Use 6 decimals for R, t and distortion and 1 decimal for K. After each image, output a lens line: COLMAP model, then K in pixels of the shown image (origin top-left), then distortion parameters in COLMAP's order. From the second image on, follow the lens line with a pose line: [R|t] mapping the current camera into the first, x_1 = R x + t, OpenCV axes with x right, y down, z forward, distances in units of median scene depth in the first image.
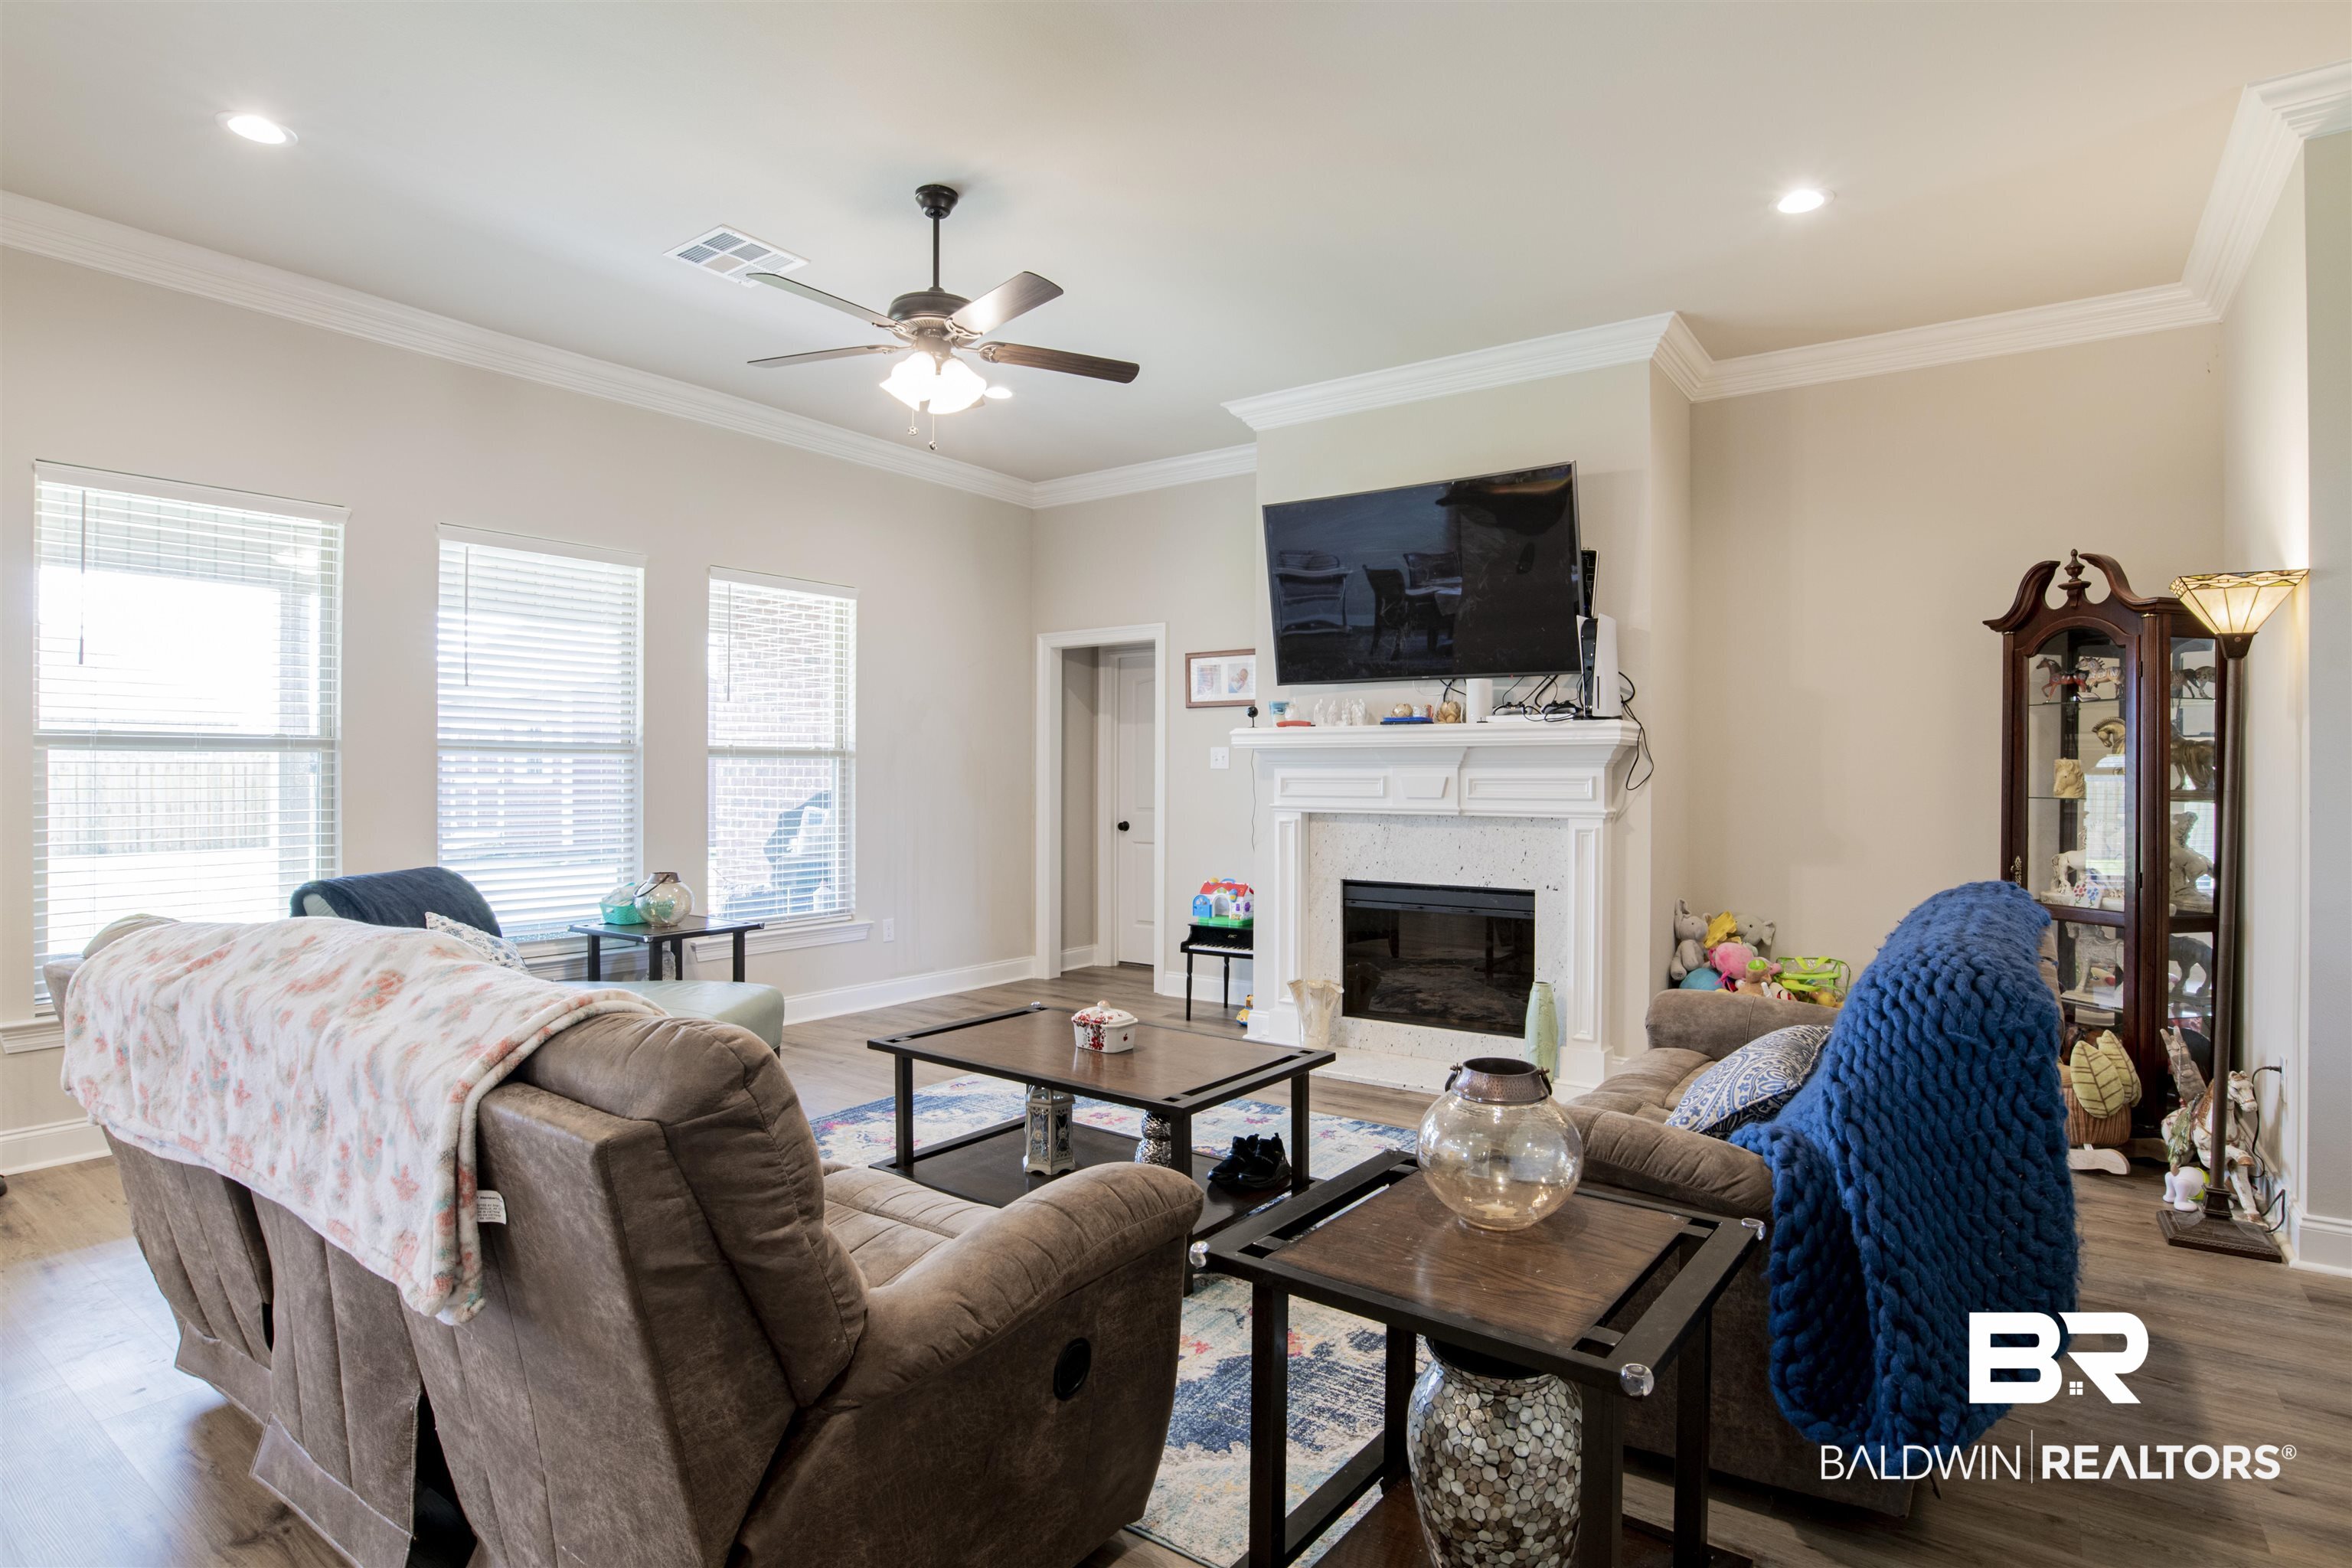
lens RADIAL K [[1233.0, 0, 1179.1], [0, 1233.0, 781.7], [0, 0, 1]] dist [-0.001681, -0.000020]
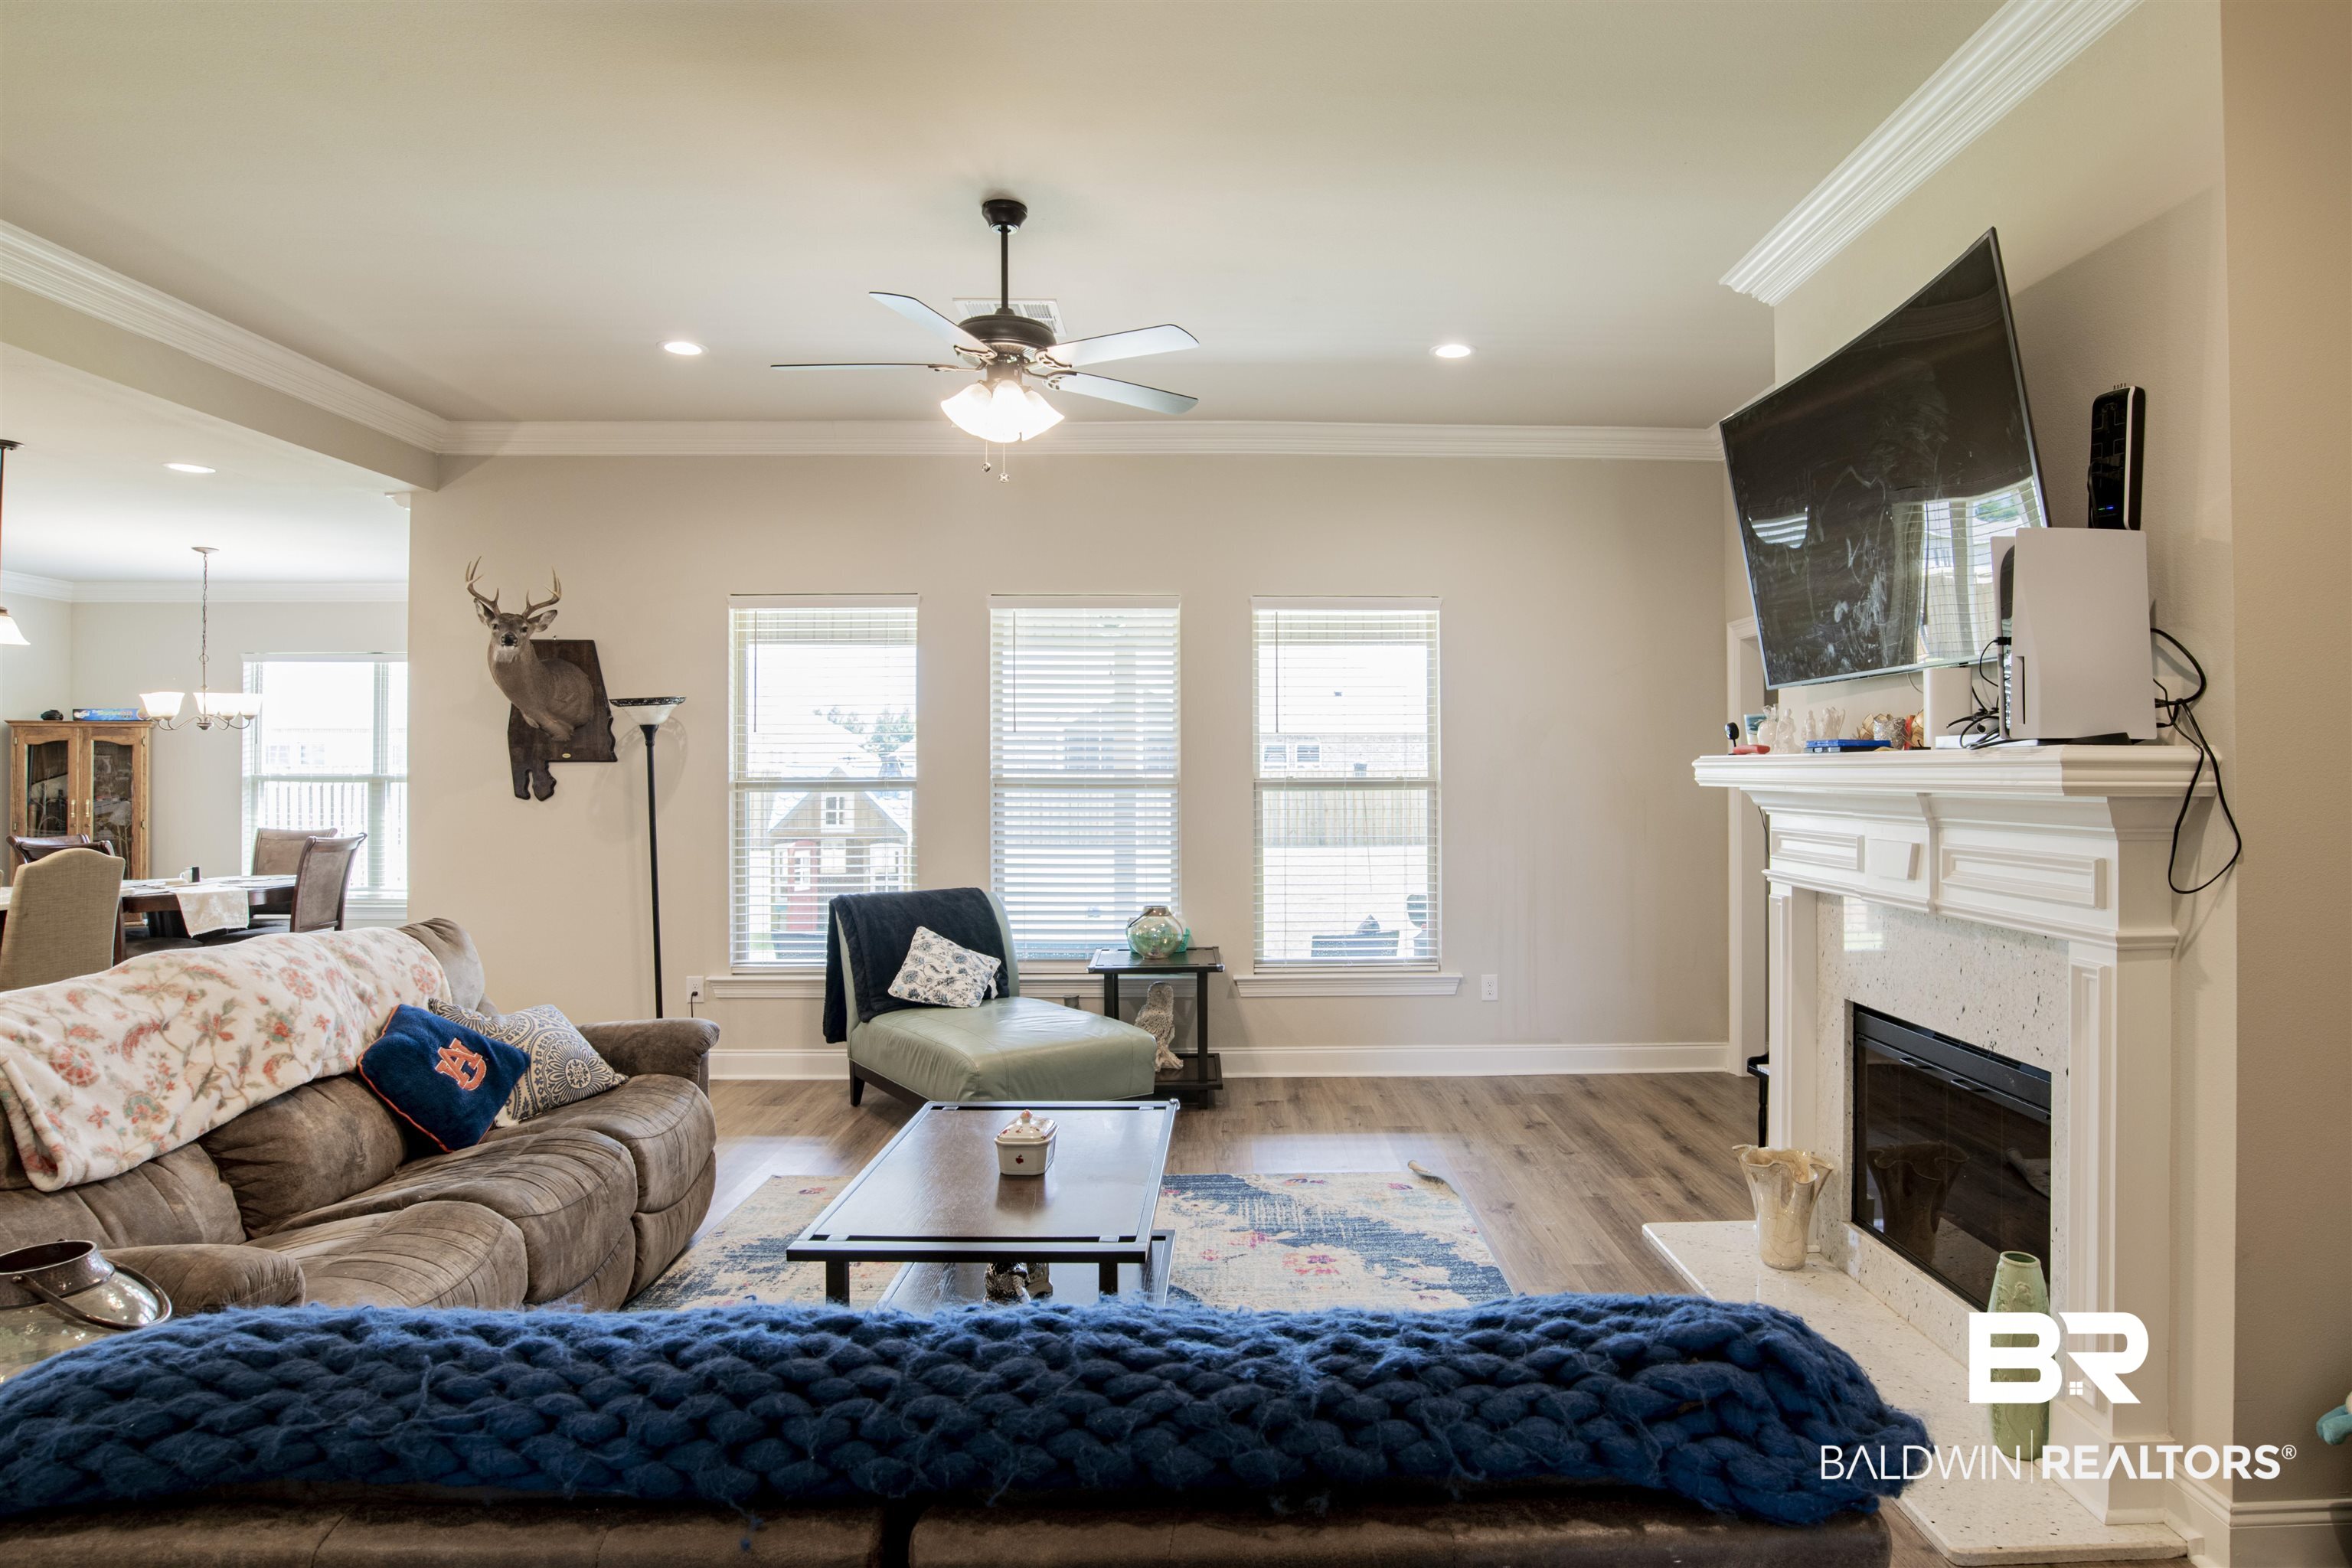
lens RADIAL K [[1317.6, 0, 1176.1], [0, 1317.6, 779.3], [0, 0, 1]] dist [-0.001795, -0.000148]
pose [[0.600743, 0.002386, -0.799438, 0.462939], [-0.005497, 0.999984, -0.001147, -0.029019], [0.799423, 0.005083, 0.600747, 0.335657]]
